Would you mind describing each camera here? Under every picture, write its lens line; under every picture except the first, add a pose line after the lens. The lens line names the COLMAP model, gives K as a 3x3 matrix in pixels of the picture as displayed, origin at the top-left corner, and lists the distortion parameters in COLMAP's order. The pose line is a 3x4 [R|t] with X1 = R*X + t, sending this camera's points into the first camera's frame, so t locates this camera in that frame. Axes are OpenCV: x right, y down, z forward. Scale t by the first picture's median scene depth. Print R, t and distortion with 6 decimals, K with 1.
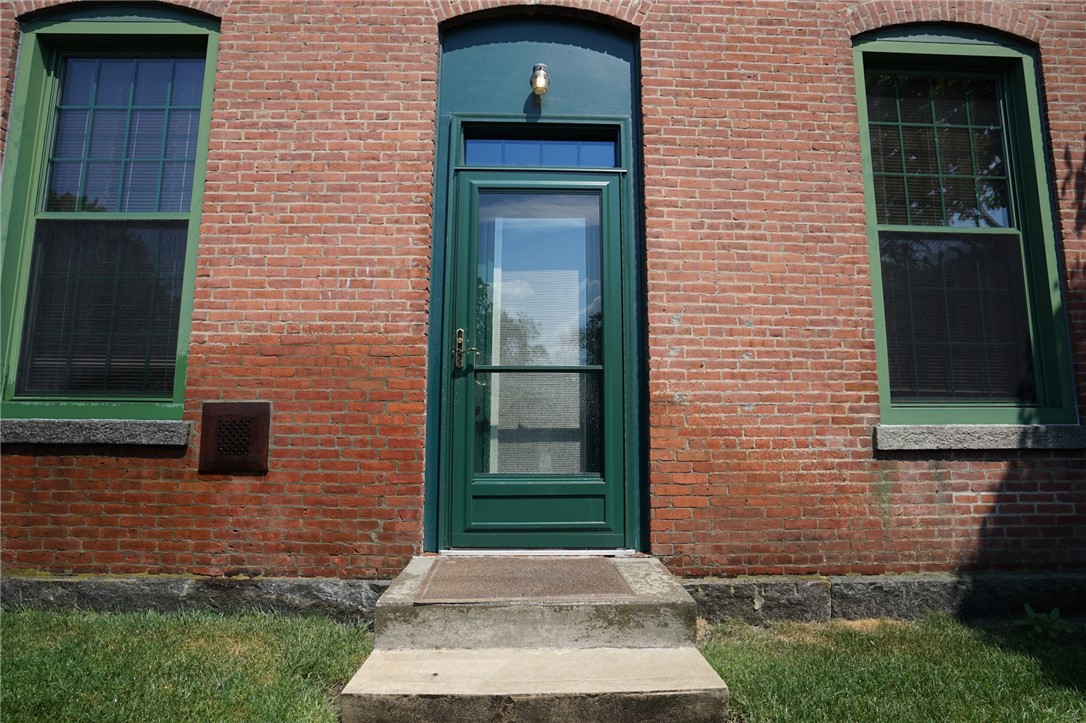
lens RADIAL K [[509.9, 0, 539.1], [0, 509.9, 362.5], [0, 0, 1]] dist [-0.057702, 0.027968]
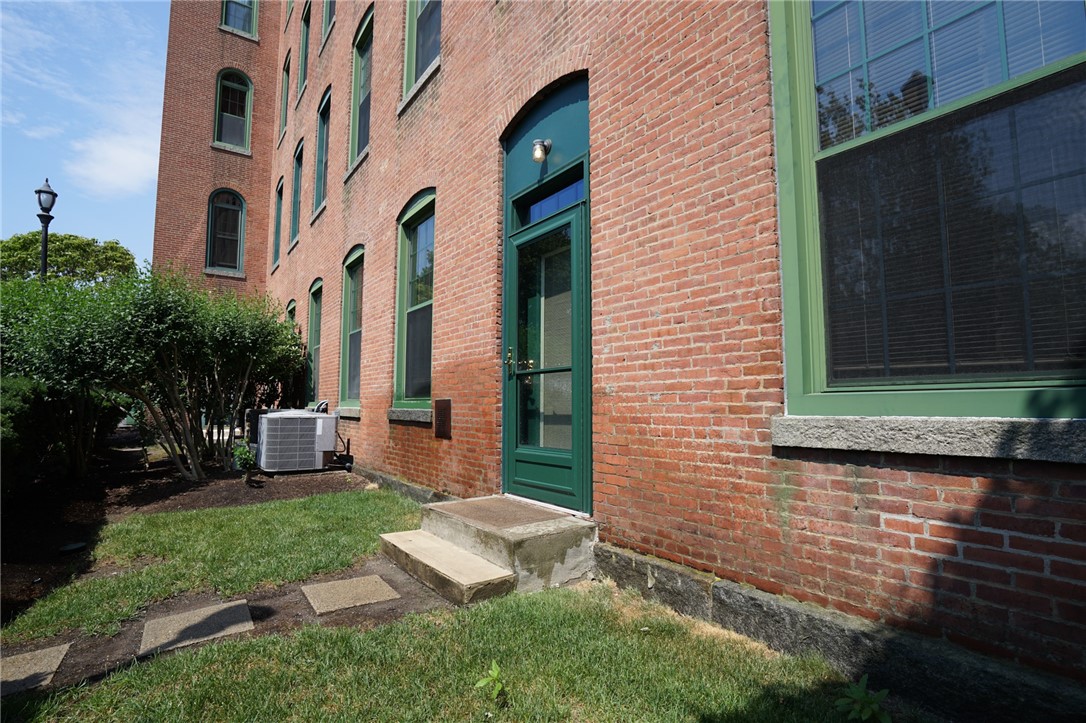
lens RADIAL K [[521.2, 0, 543.0], [0, 521.2, 361.5], [0, 0, 1]] dist [-0.053594, 0.030739]
pose [[0.570032, -0.073640, -0.818316, 1.166835], [0.094791, 0.995219, -0.023528, 0.020935], [0.816136, -0.064157, 0.574287, 0.208614]]
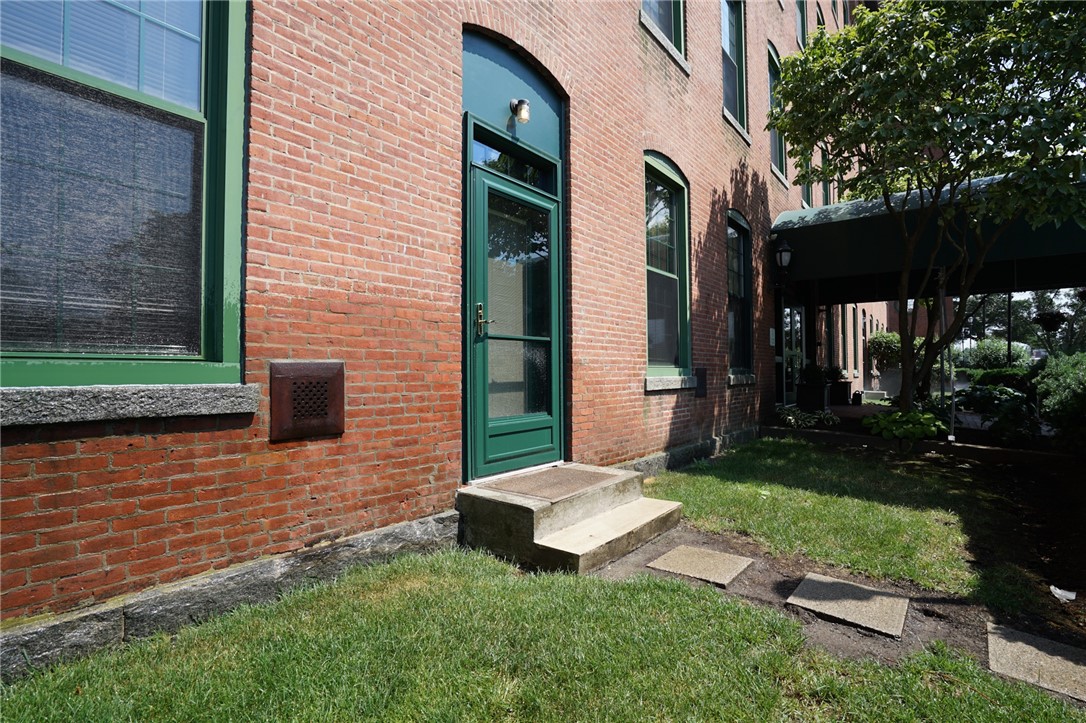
lens RADIAL K [[509.9, 0, 539.1], [0, 509.9, 362.5], [0, 0, 1]] dist [-0.057702, 0.027968]
pose [[0.649800, 0.007069, 0.760072, -1.017074], [-0.077389, 0.995376, 0.056903, -0.004483], [-0.756155, -0.095797, 0.647342, 0.086340]]
